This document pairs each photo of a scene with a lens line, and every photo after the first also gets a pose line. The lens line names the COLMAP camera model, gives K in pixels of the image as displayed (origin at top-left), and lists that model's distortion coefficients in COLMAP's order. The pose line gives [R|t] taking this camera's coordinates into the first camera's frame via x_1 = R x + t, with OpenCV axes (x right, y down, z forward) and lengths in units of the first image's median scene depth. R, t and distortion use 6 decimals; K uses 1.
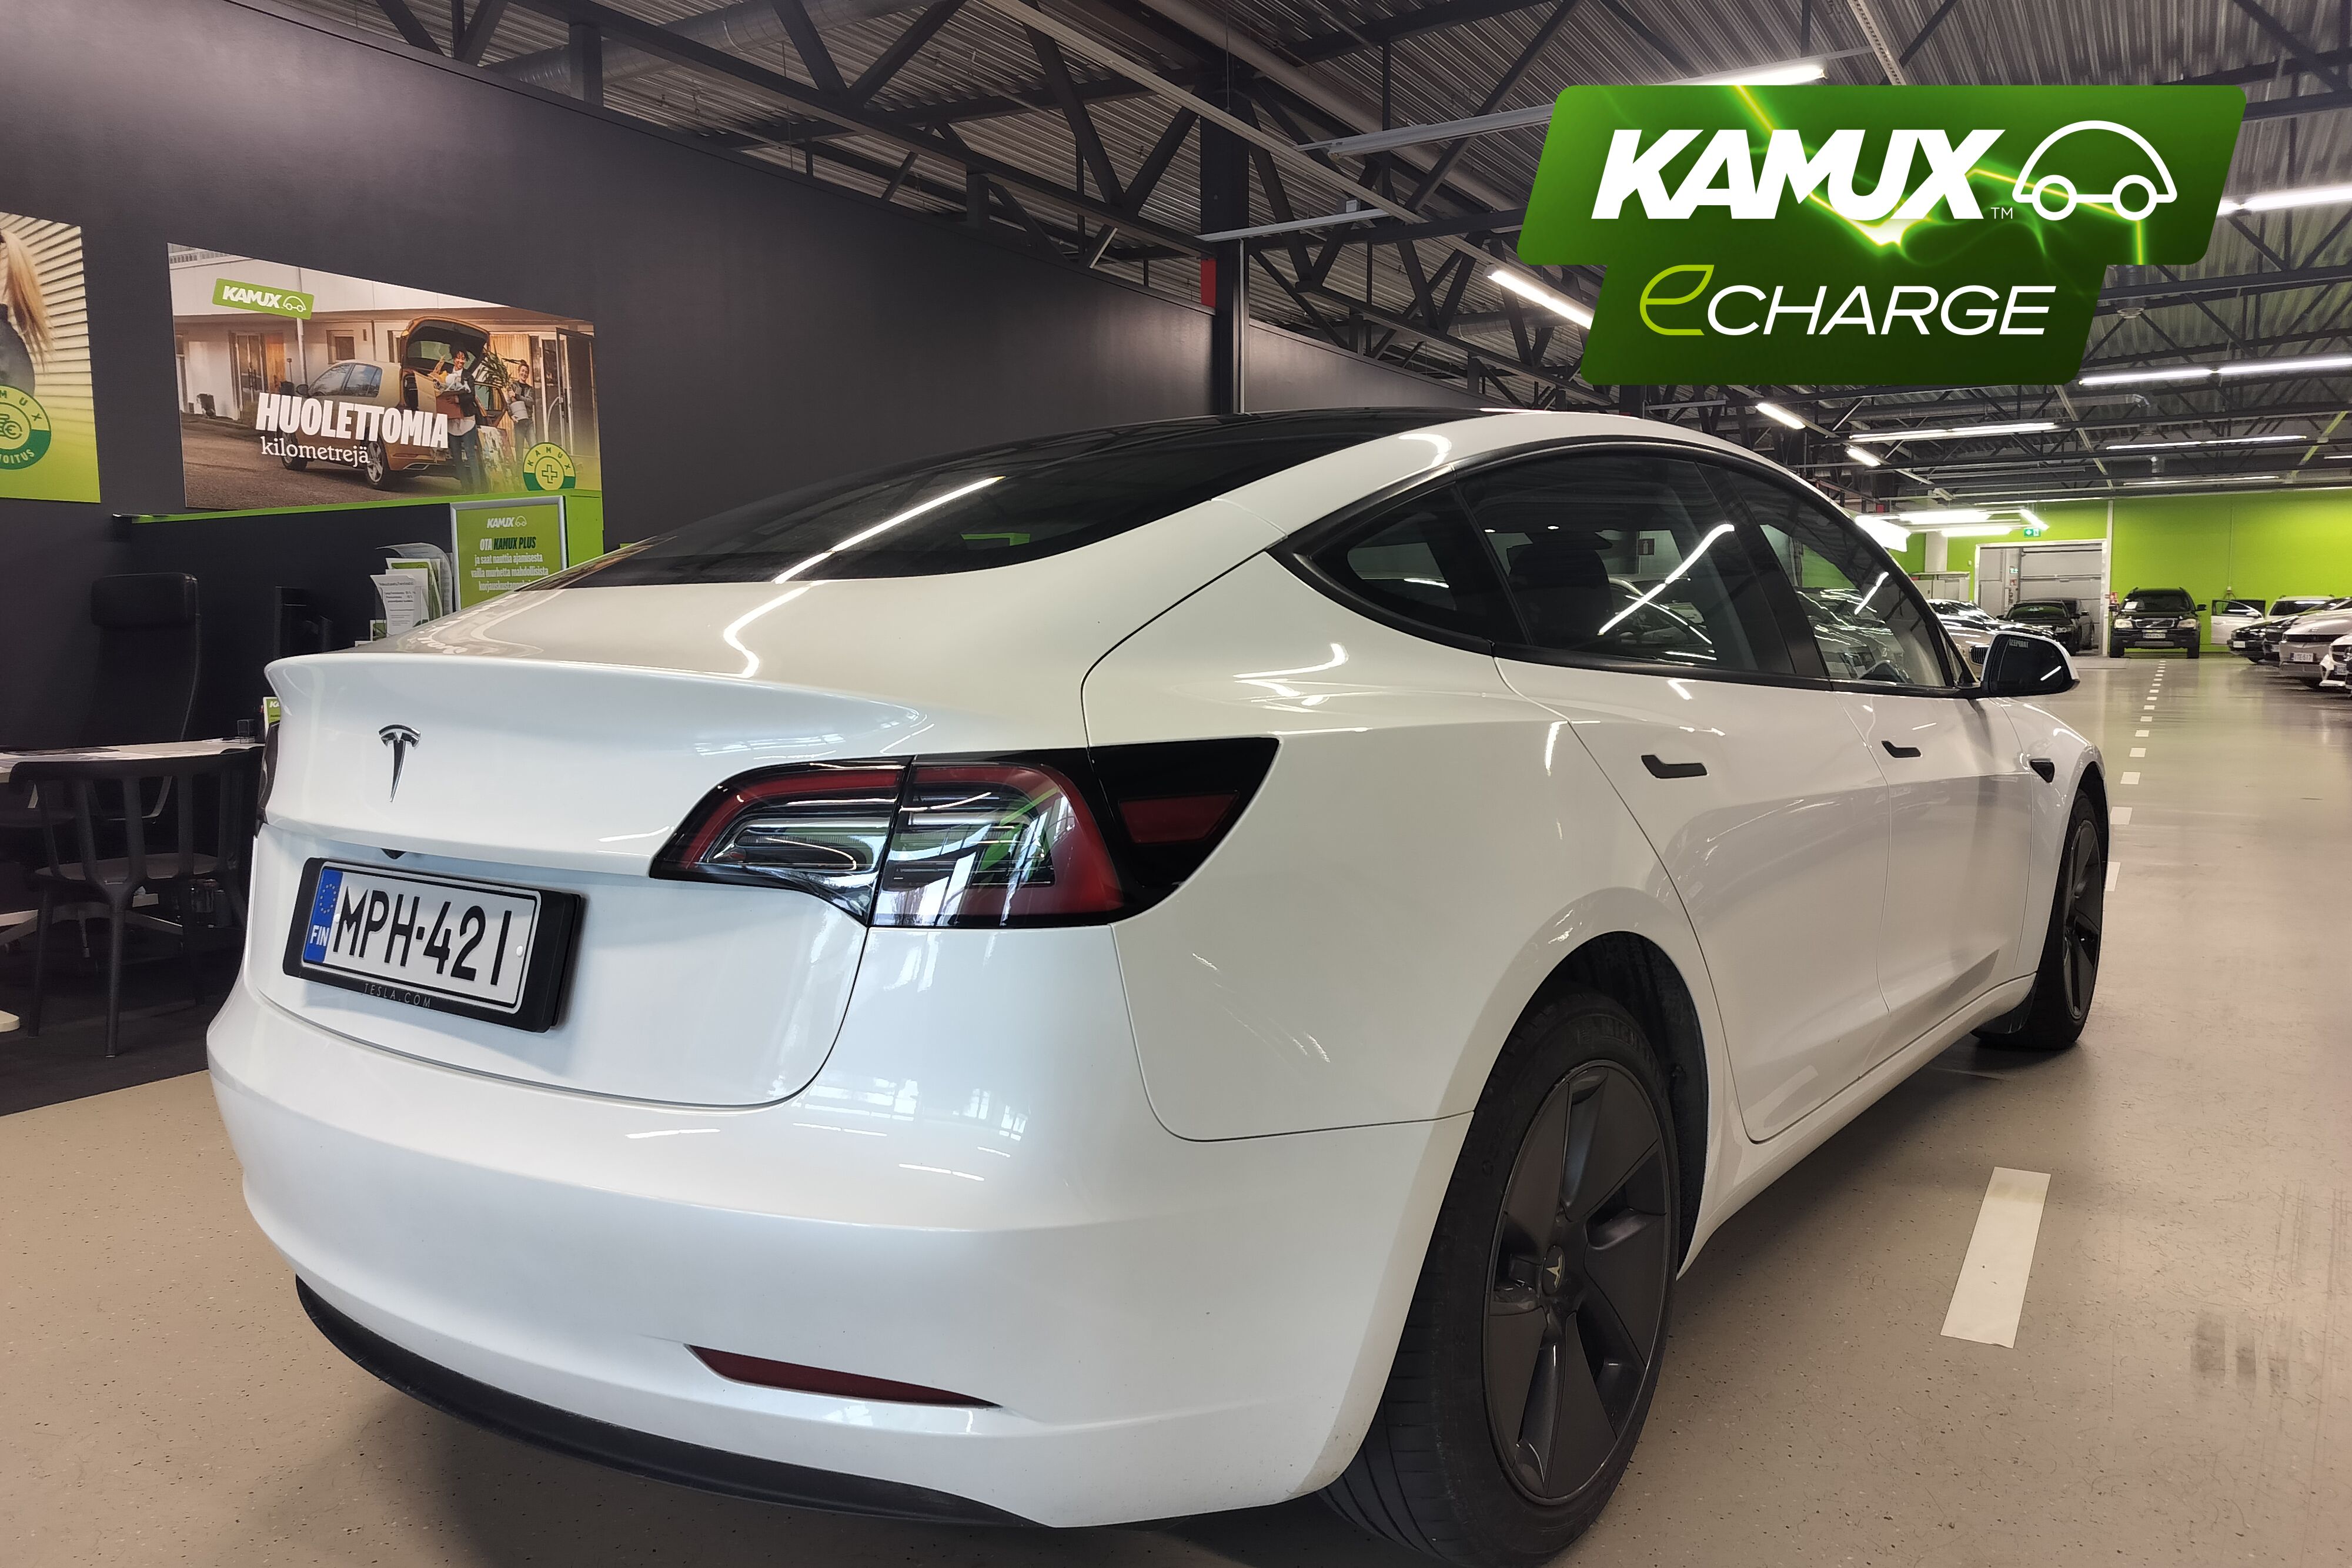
lens RADIAL K [[1697.5, 0, 1176.0], [0, 1697.5, 784.0], [0, 0, 1]] dist [-0.000275, -0.037438]
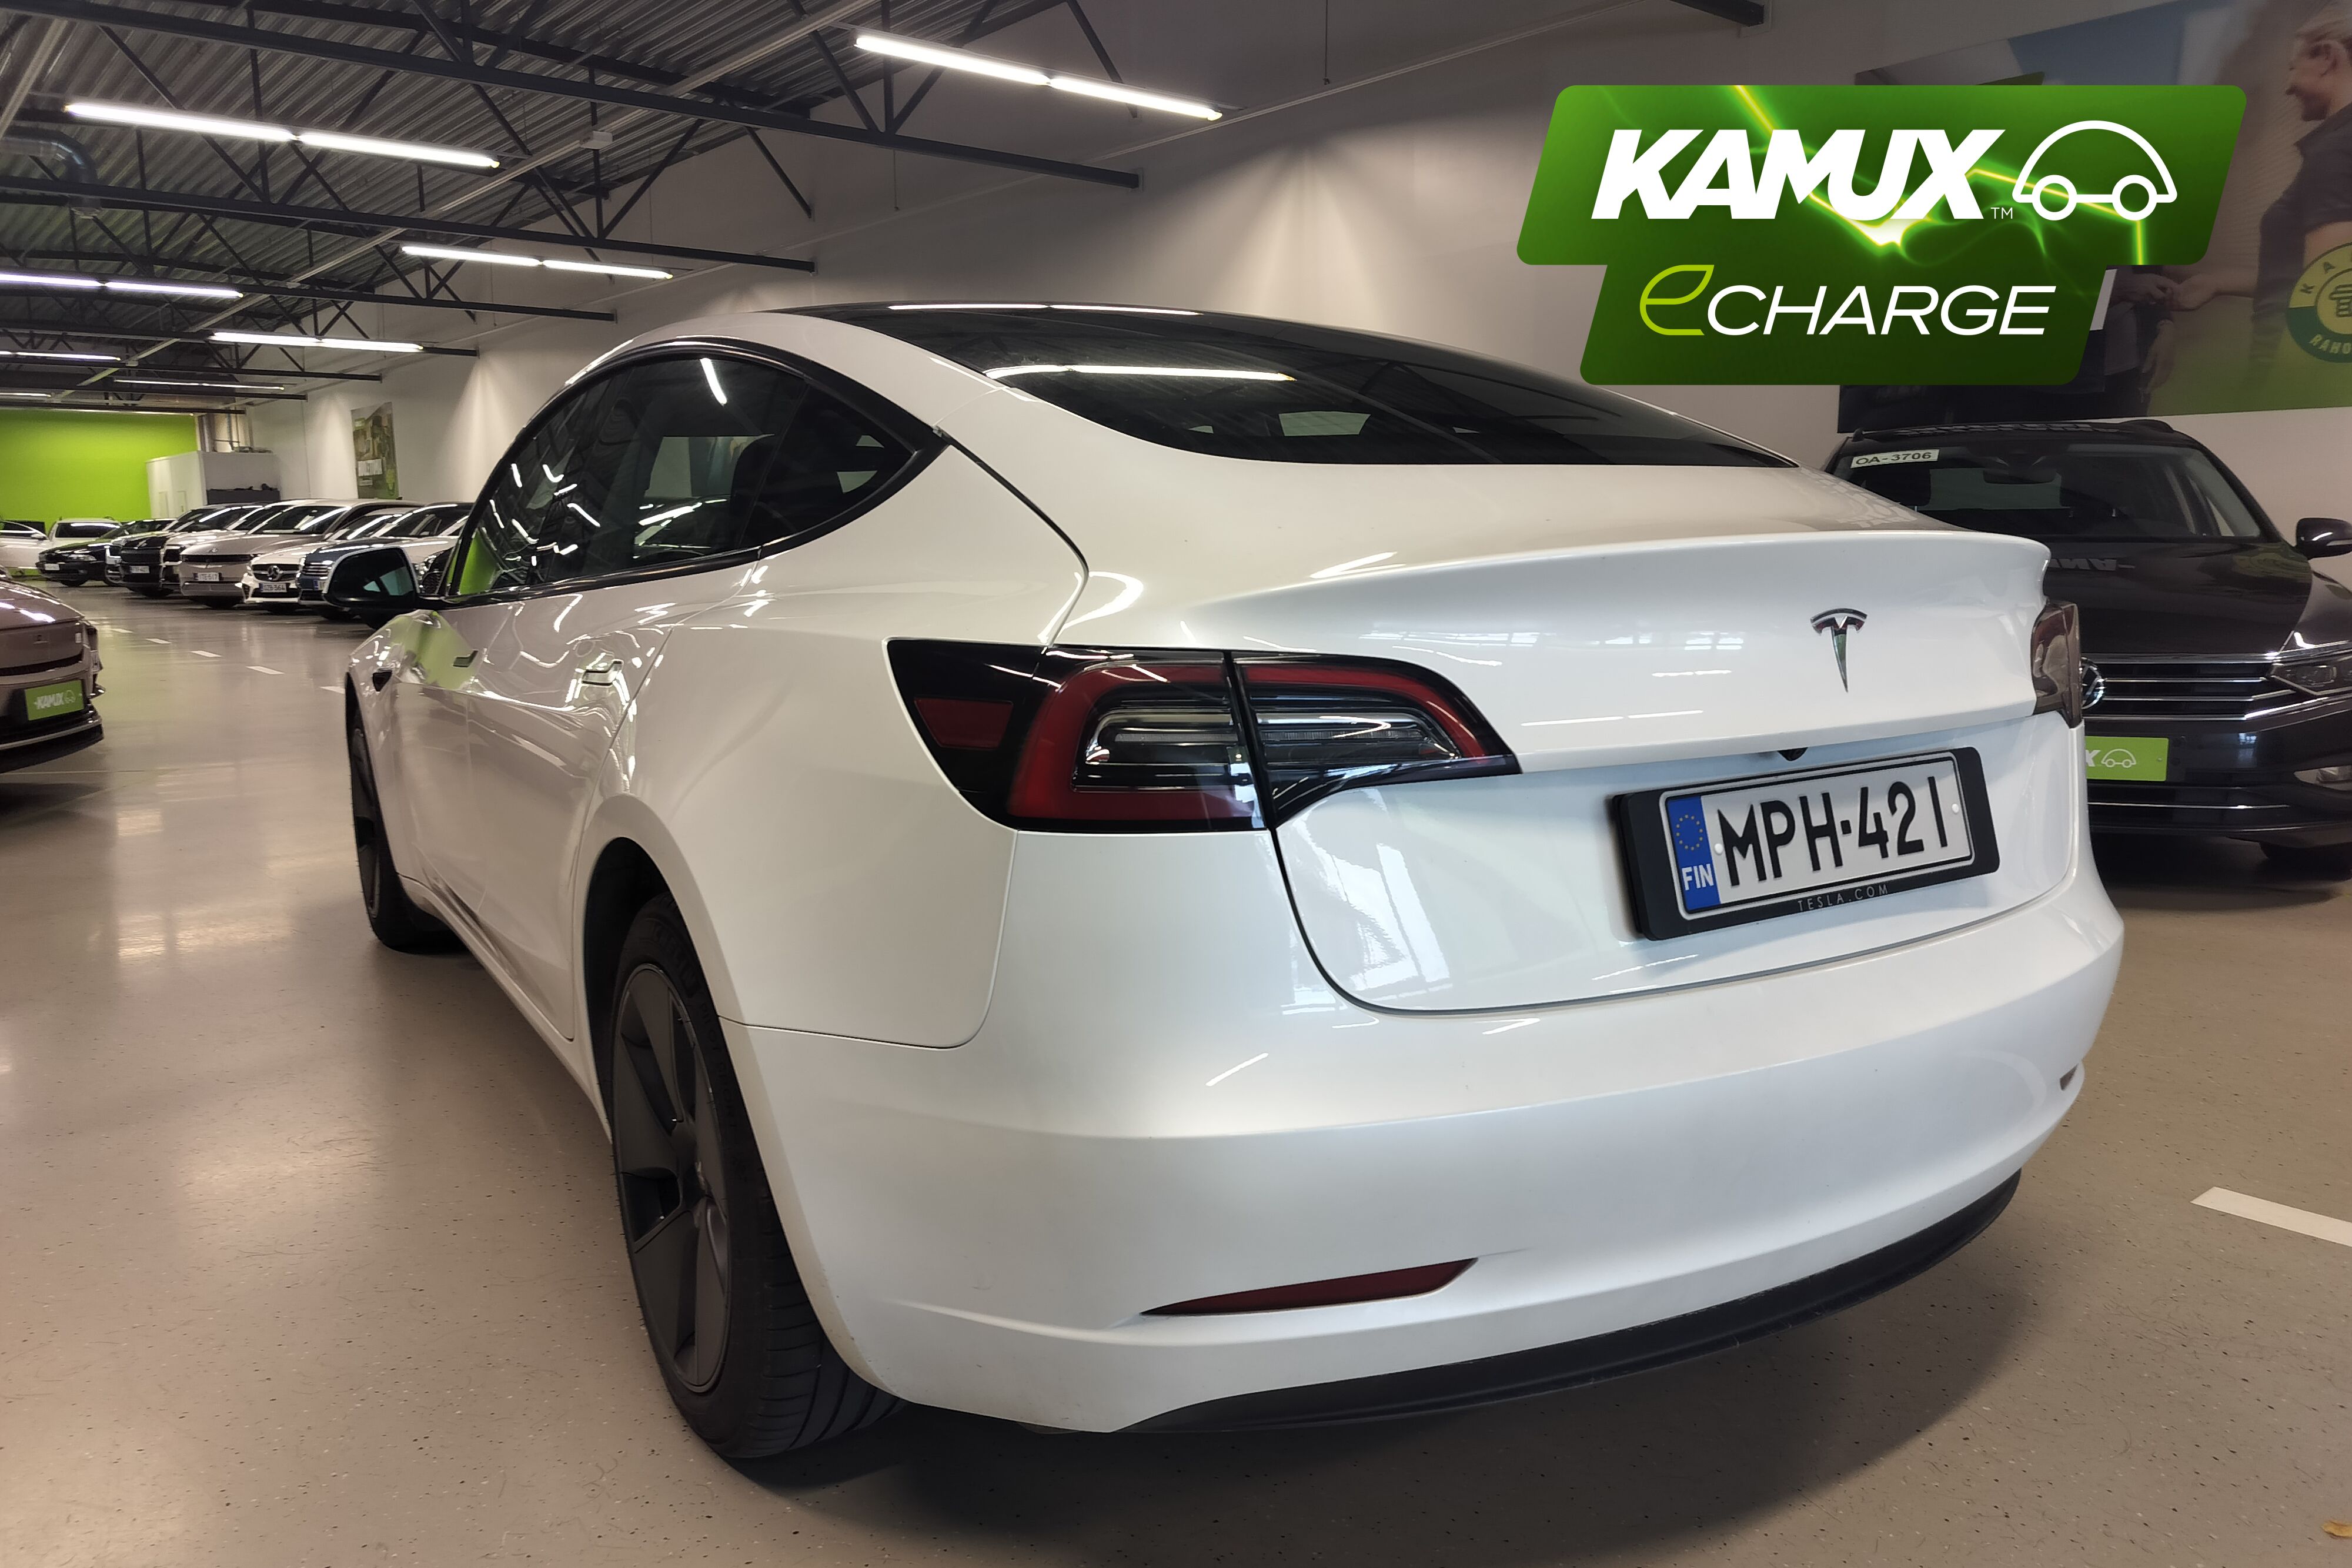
lens RADIAL K [[1653.6, 0, 1176.0], [0, 1653.6, 784.0], [0, 0, 1]] dist [0.041925, 0.000715]
pose [[0.353500, -0.134679, 0.925689, -1.411227], [0.093207, 0.989728, 0.108402, -0.071160], [-0.930779, 0.047961, 0.362422, 0.987300]]
